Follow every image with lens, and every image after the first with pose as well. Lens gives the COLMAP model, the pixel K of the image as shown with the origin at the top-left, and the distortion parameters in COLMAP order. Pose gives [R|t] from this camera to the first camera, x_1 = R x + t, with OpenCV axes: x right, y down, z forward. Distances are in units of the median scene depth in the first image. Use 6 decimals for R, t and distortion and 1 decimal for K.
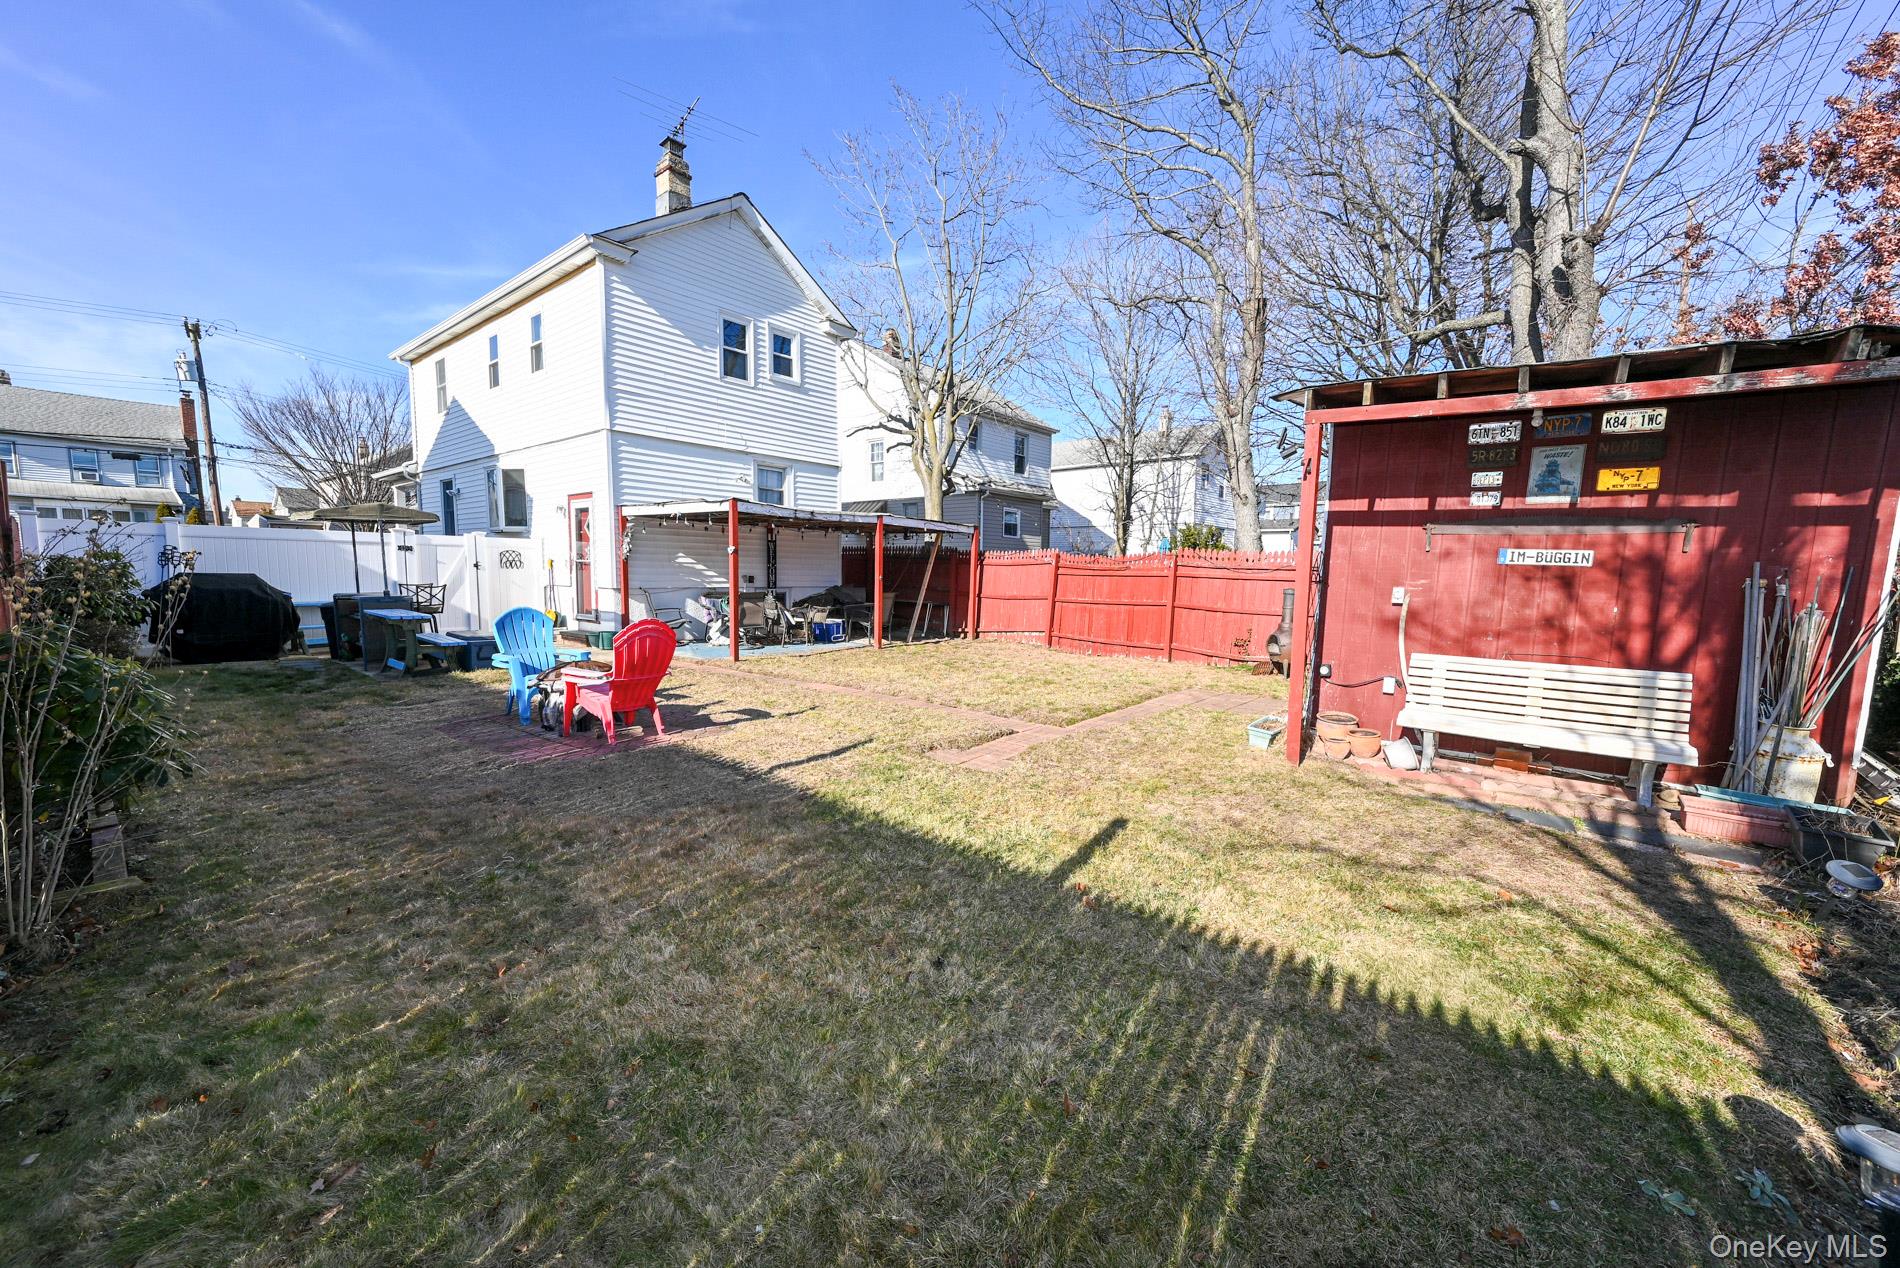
lens RADIAL K [[732.4, 0, 952.9], [0, 732.4, 637.3], [0, 0, 1]] dist [0.001204, 0.000218]
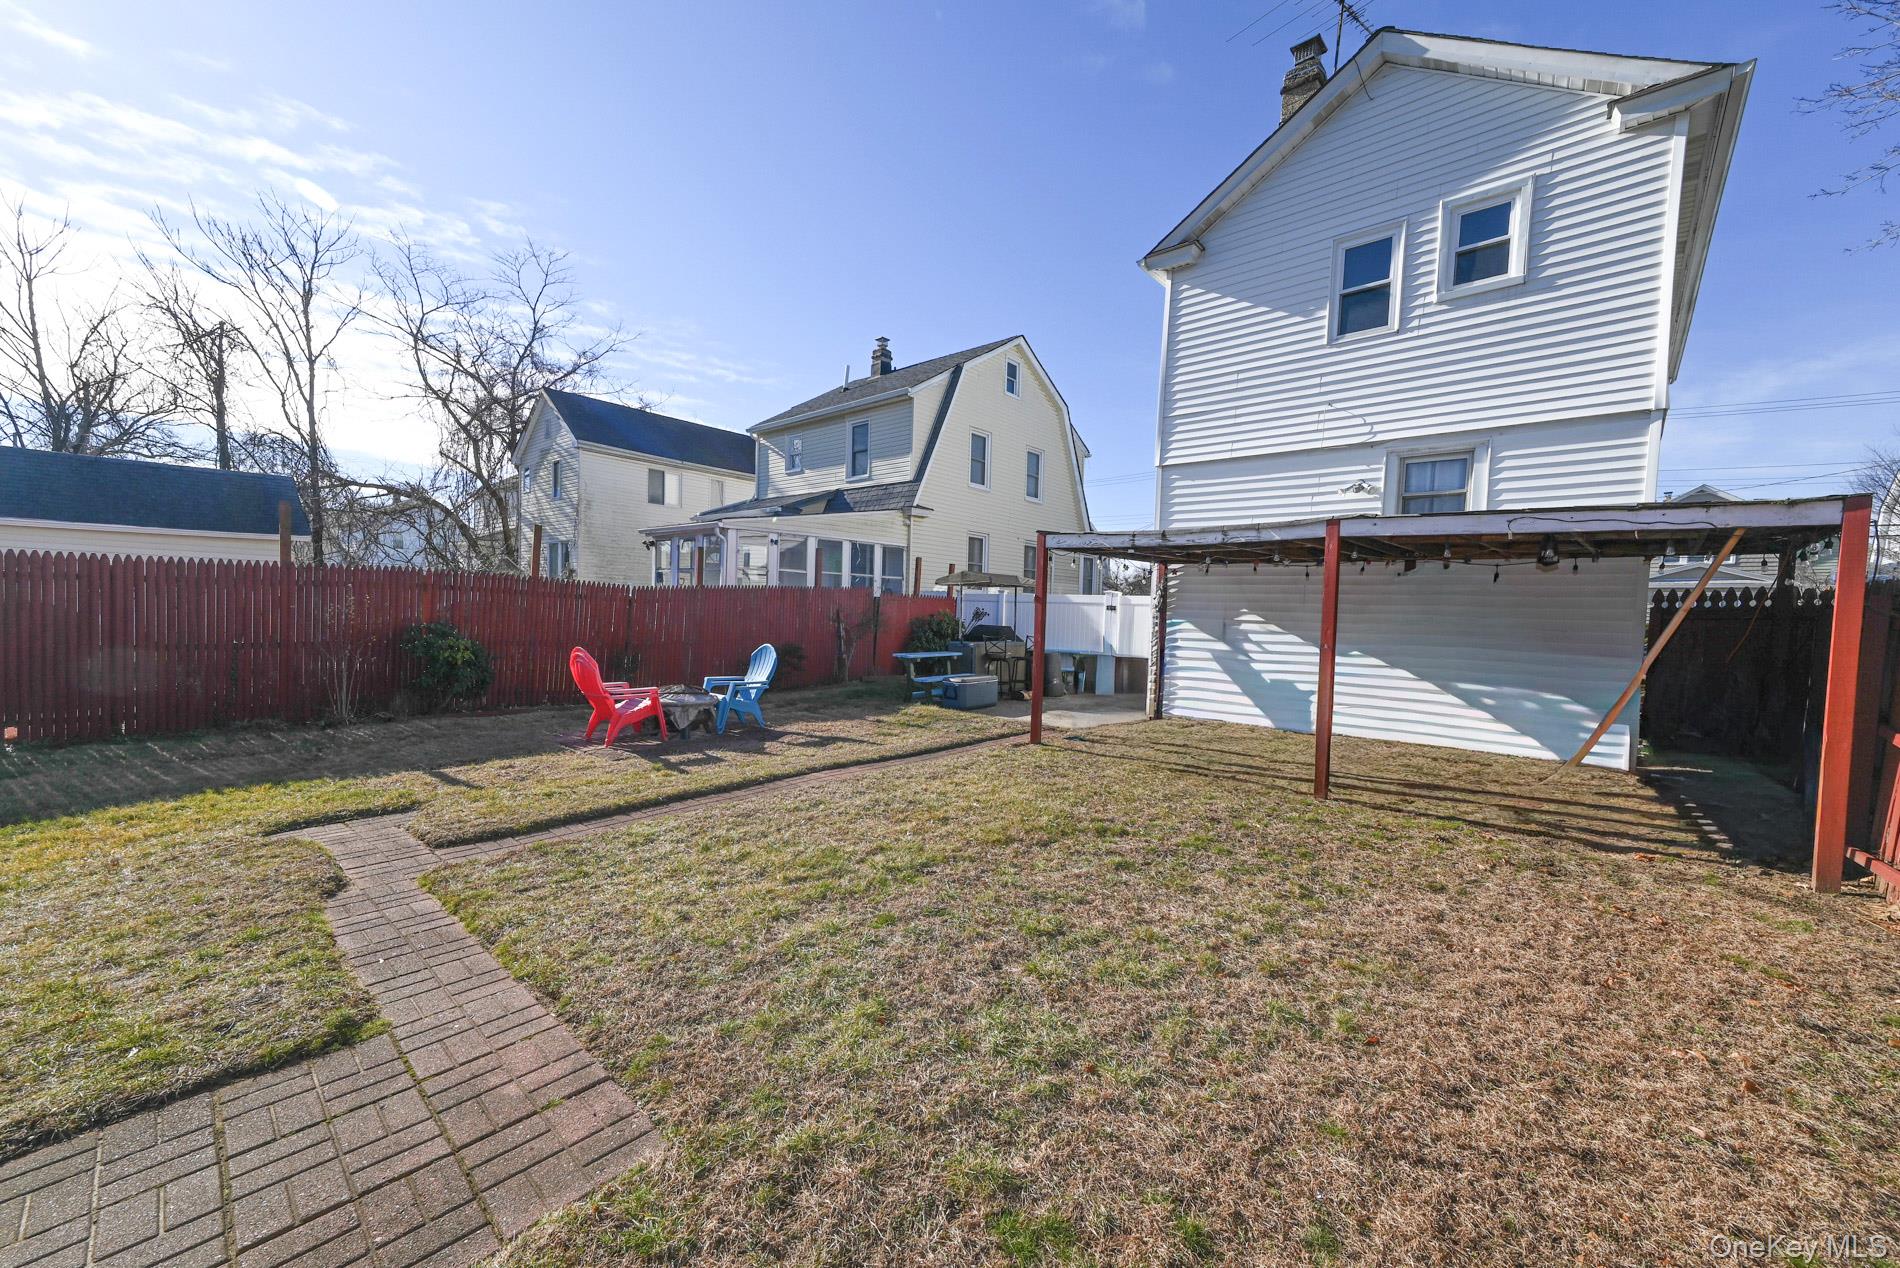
lens RADIAL K [[732.4, 0, 943.5], [0, 732.4, 639.5], [0, 0, 1]] dist [0.001204, 0.000218]
pose [[-0.056616, 0.021572, -0.998163, 0.349357], [-0.120666, 0.992290, 0.028289, -0.063453], [0.991077, 0.122046, -0.053576, 0.694632]]
